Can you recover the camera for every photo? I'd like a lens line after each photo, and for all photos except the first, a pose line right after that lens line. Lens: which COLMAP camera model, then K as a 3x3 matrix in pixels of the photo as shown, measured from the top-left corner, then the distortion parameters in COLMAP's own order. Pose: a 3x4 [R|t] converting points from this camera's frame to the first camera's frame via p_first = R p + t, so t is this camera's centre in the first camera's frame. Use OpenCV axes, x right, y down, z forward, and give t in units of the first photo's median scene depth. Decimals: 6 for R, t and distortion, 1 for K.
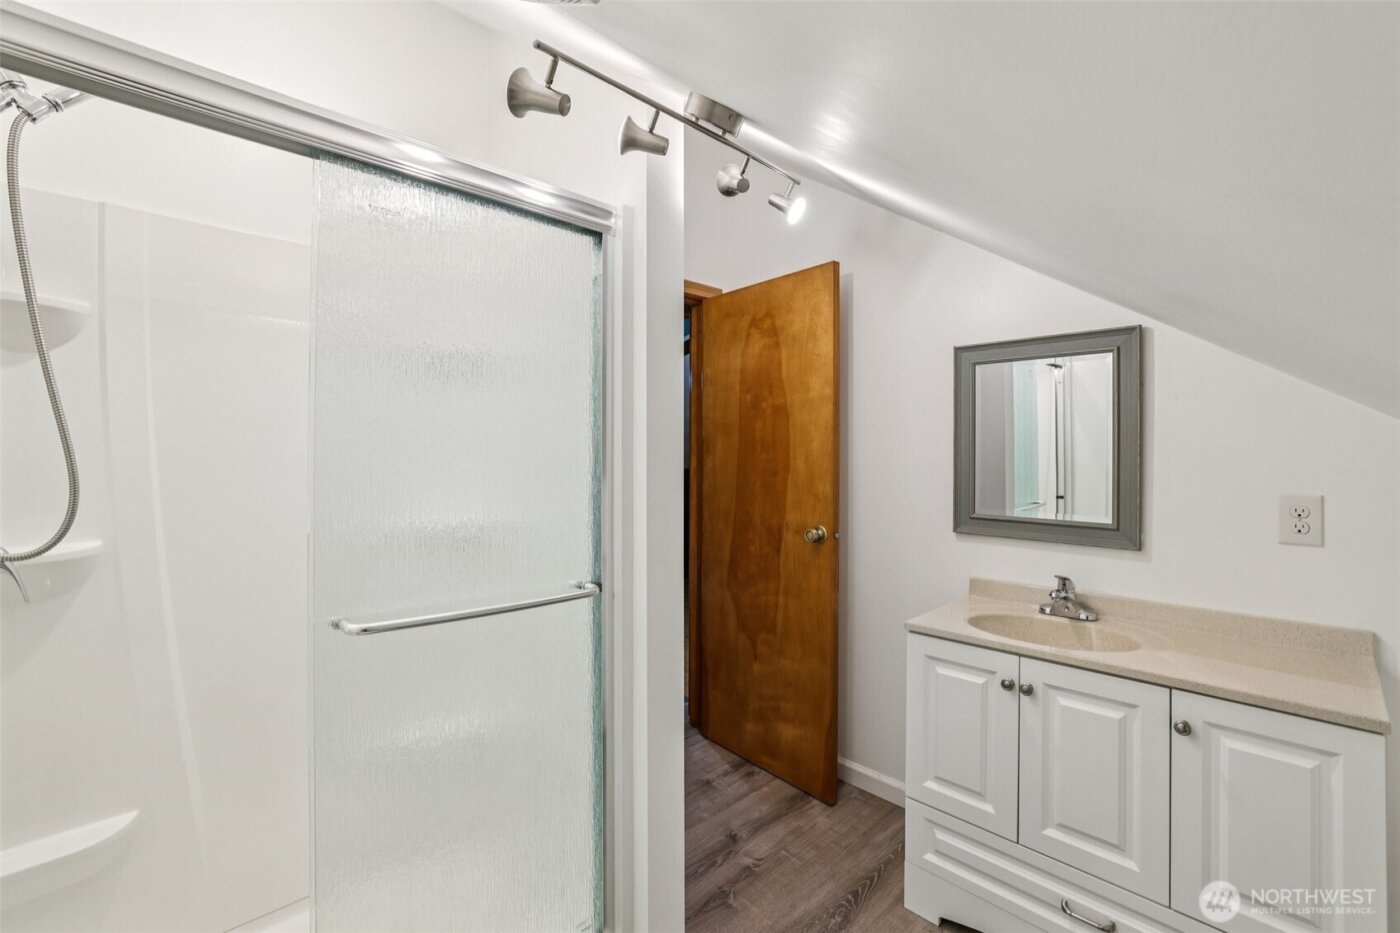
lens RADIAL K [[605.2, 0, 699.1], [0, 605.2, 462.6], [0, 0, 1]] dist [-0.029302, 0.006231]
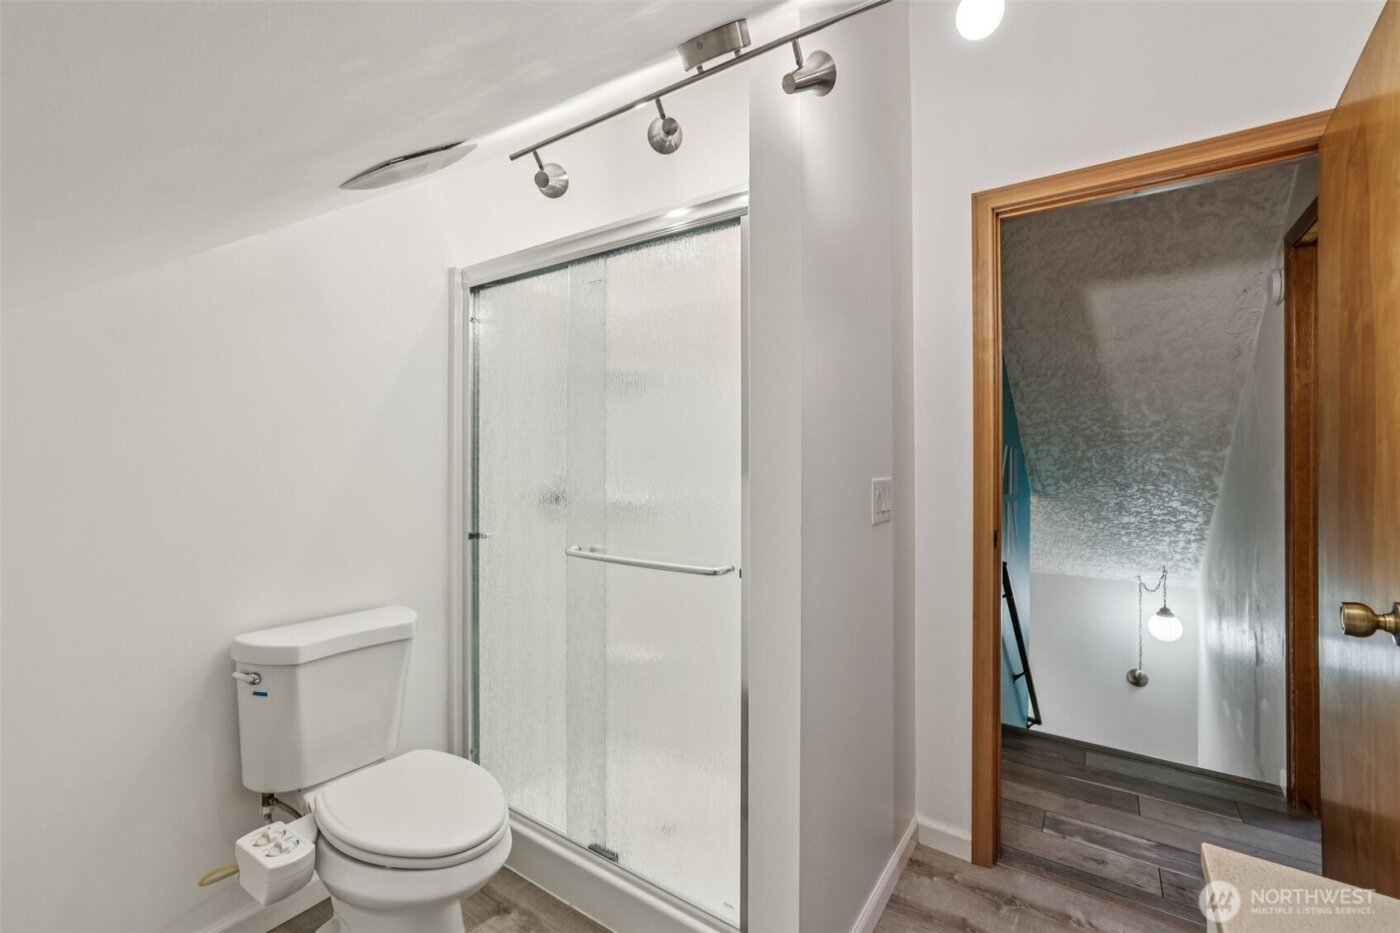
lens RADIAL K [[605.2, 0, 698.5], [0, 605.2, 456.9], [0, 0, 1]] dist [-0.029302, 0.006231]
pose [[0.204713, 0.008797, -0.978783, 0.873867], [-0.004448, 0.999958, 0.008057, 0.004163], [0.978812, 0.002704, 0.204743, 0.808553]]
